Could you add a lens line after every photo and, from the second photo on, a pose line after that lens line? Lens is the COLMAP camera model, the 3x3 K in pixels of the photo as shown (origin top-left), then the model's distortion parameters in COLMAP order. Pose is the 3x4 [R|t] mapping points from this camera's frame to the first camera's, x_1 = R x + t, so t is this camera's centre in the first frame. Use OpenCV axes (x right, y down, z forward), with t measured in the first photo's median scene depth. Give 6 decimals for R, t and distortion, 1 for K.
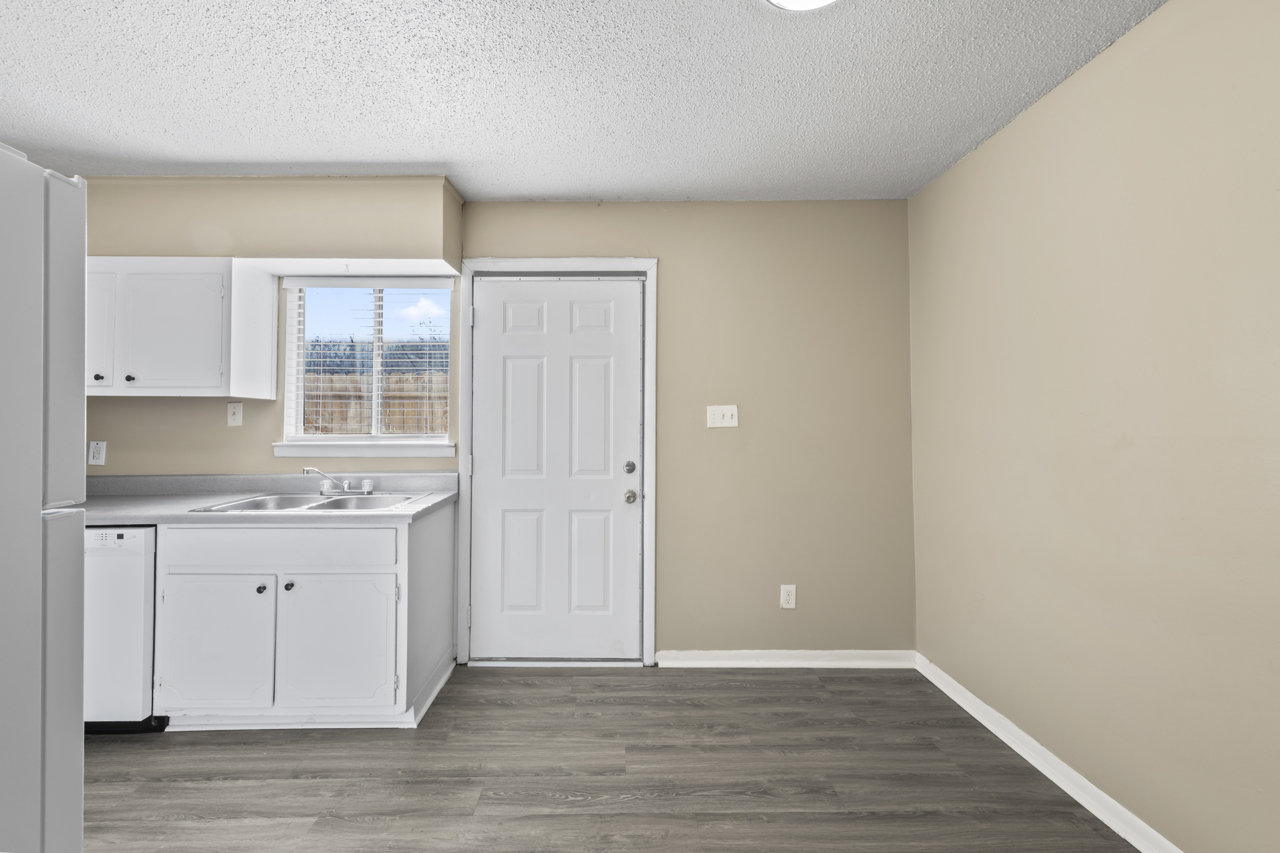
lens RADIAL K [[541.5, 0, 617.3], [0, 541.5, 414.0], [0, 0, 1]] dist [-0.003391, -0.000345]
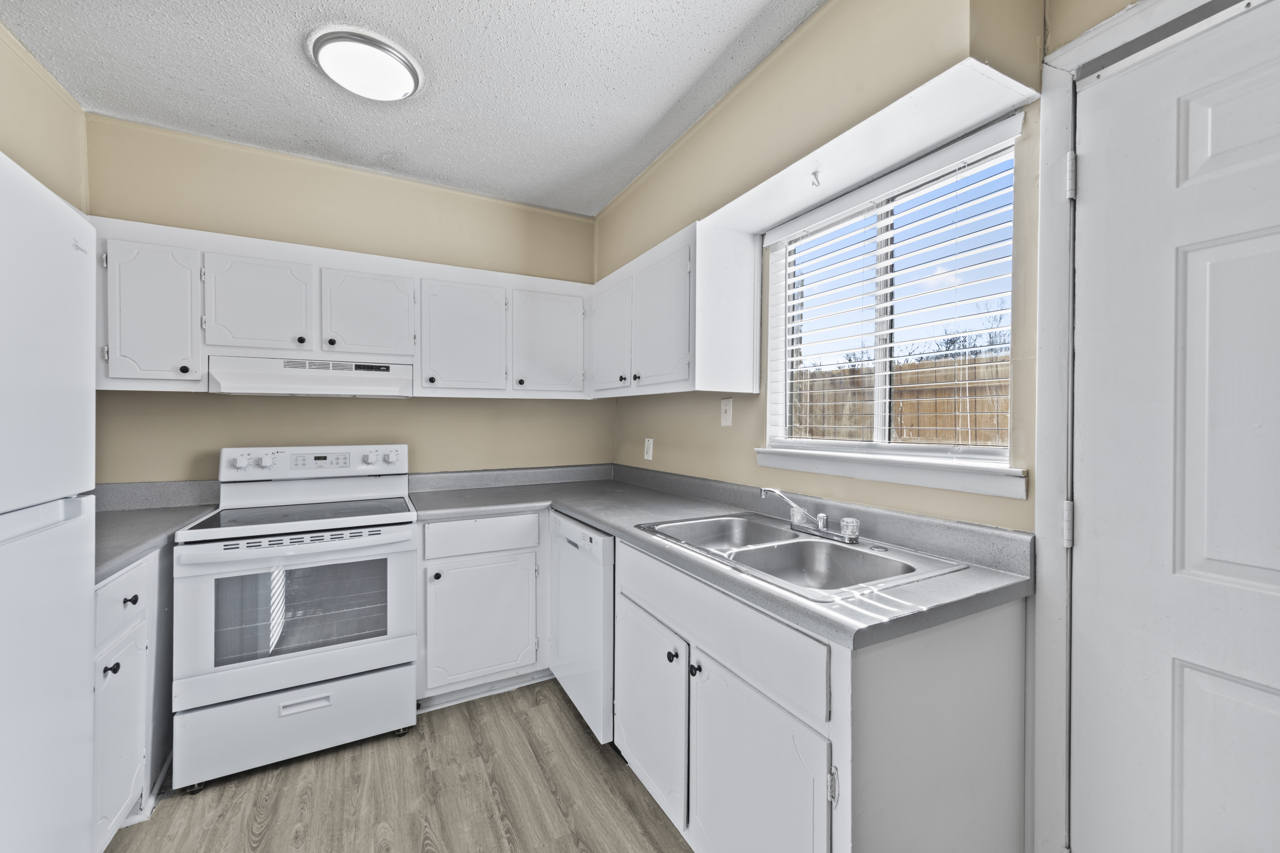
lens RADIAL K [[496.0, 0, 632.5], [0, 496.0, 419.6], [0, 0, 1]] dist [0.005519, -0.000783]
pose [[0.462266, 0.000822, -0.886741, -0.079444], [0.011557, 0.999909, 0.006952, 0.004980], [0.886666, -0.013462, 0.462215, 0.508138]]
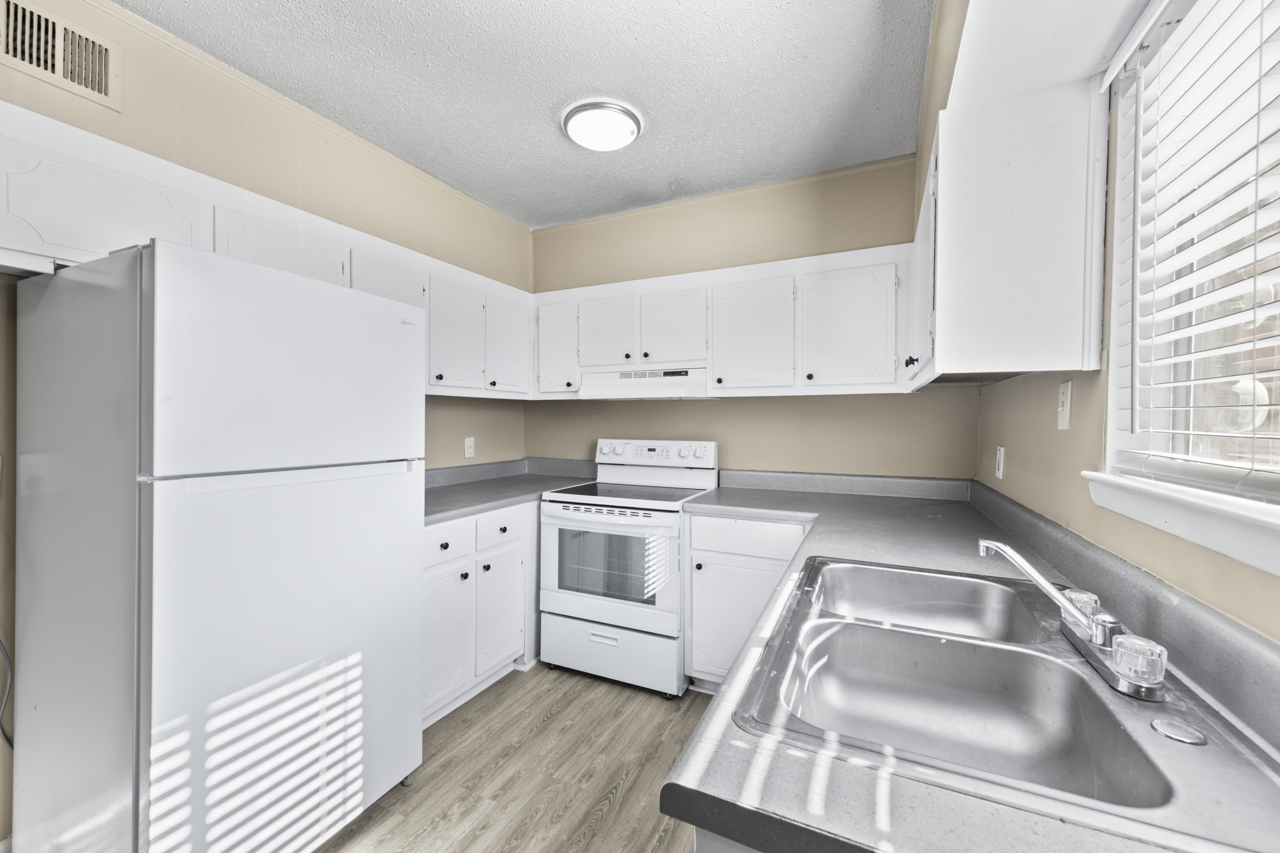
lens RADIAL K [[496.0, 0, 640.1], [0, 496.0, 423.1], [0, 0, 1]] dist [0.005519, -0.000783]
pose [[-0.435880, 0.007105, -0.899977, -0.127953], [0.011113, 0.999935, 0.002512, 0.011135], [0.899936, -0.008907, -0.435931, 0.853149]]
